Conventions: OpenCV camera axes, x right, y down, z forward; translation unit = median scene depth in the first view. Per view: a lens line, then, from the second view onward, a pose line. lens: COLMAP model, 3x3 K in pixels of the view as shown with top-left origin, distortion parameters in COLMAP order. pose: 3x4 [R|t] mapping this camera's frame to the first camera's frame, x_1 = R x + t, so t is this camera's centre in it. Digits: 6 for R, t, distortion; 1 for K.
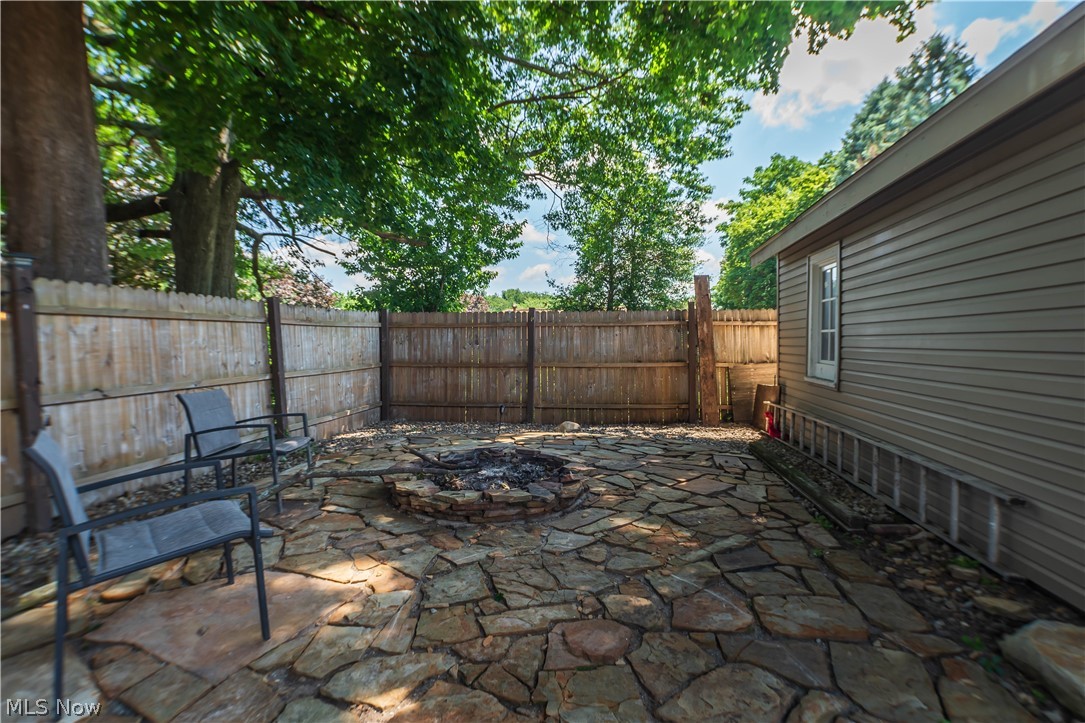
lens RADIAL K [[494.5, 0, 537.2], [0, 494.5, 359.9], [0, 0, 1]] dist [-0.035209, 0.001879]
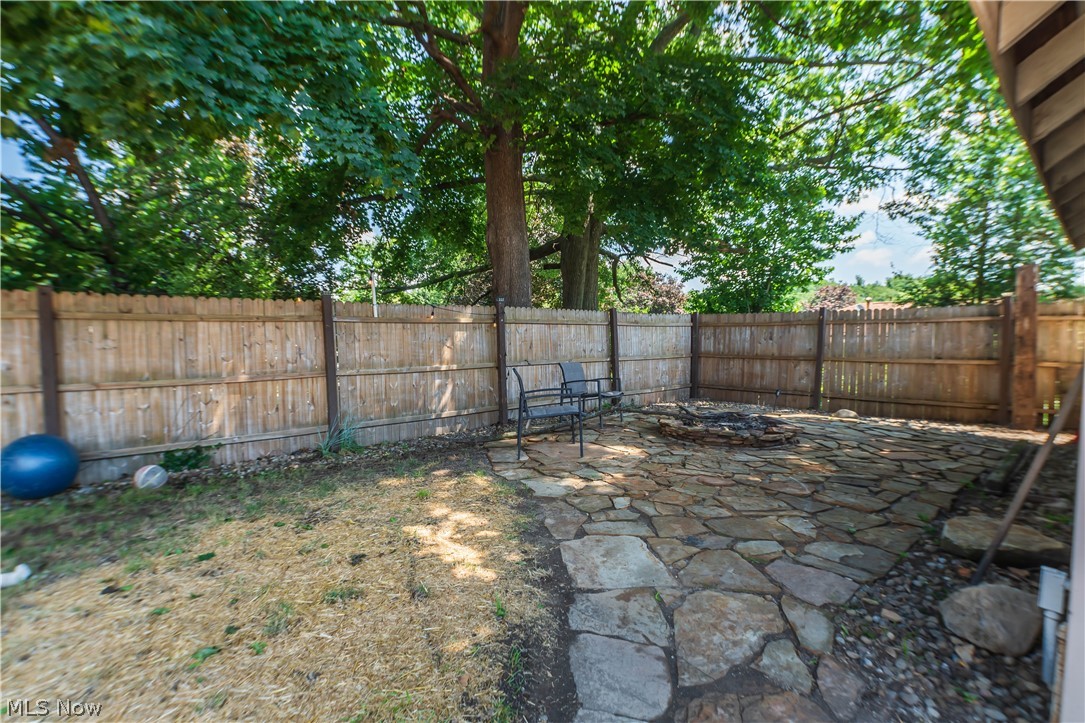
lens RADIAL K [[494.5, 0, 537.2], [0, 494.5, 359.9], [0, 0, 1]] dist [-0.035209, 0.001879]
pose [[0.766412, 0.031734, -0.641565, 0.210554], [-0.026196, 0.999492, 0.018145, 0.010114], [0.641815, 0.002899, 0.766854, -0.262507]]
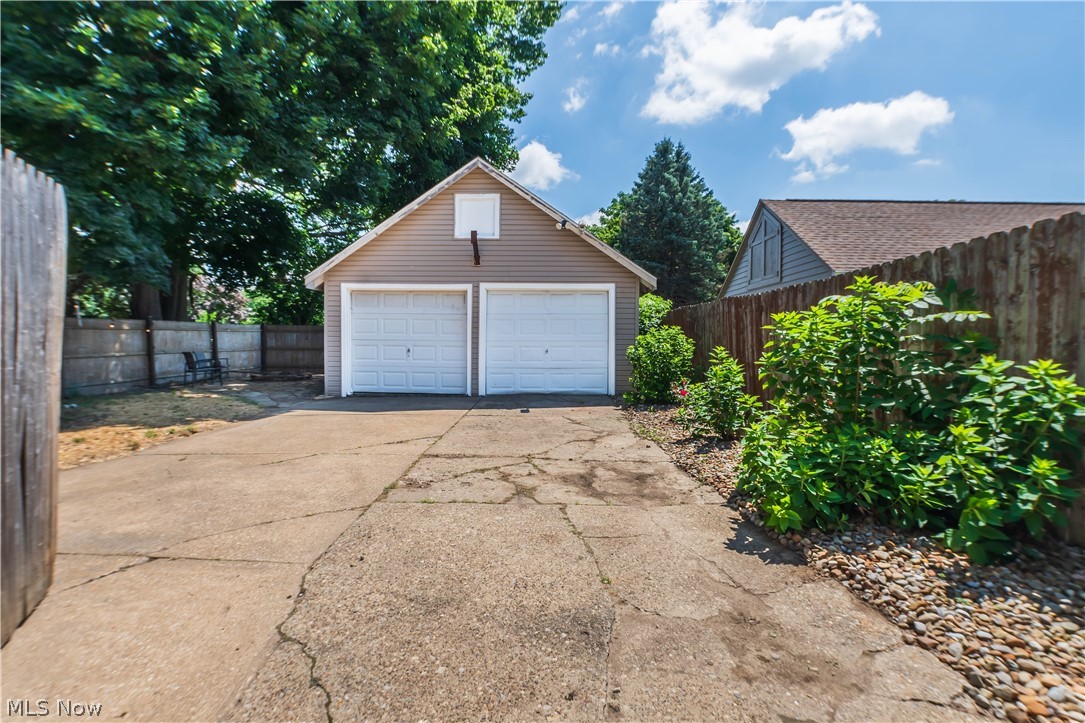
lens RADIAL K [[494.5, 0, 537.2], [0, 494.5, 359.9], [0, 0, 1]] dist [-0.035209, 0.001879]
pose [[0.989615, 0.009671, 0.143419, 0.608696], [-0.010189, 0.999944, 0.002878, 0.042821], [-0.143383, -0.004309, 0.989658, -1.382897]]
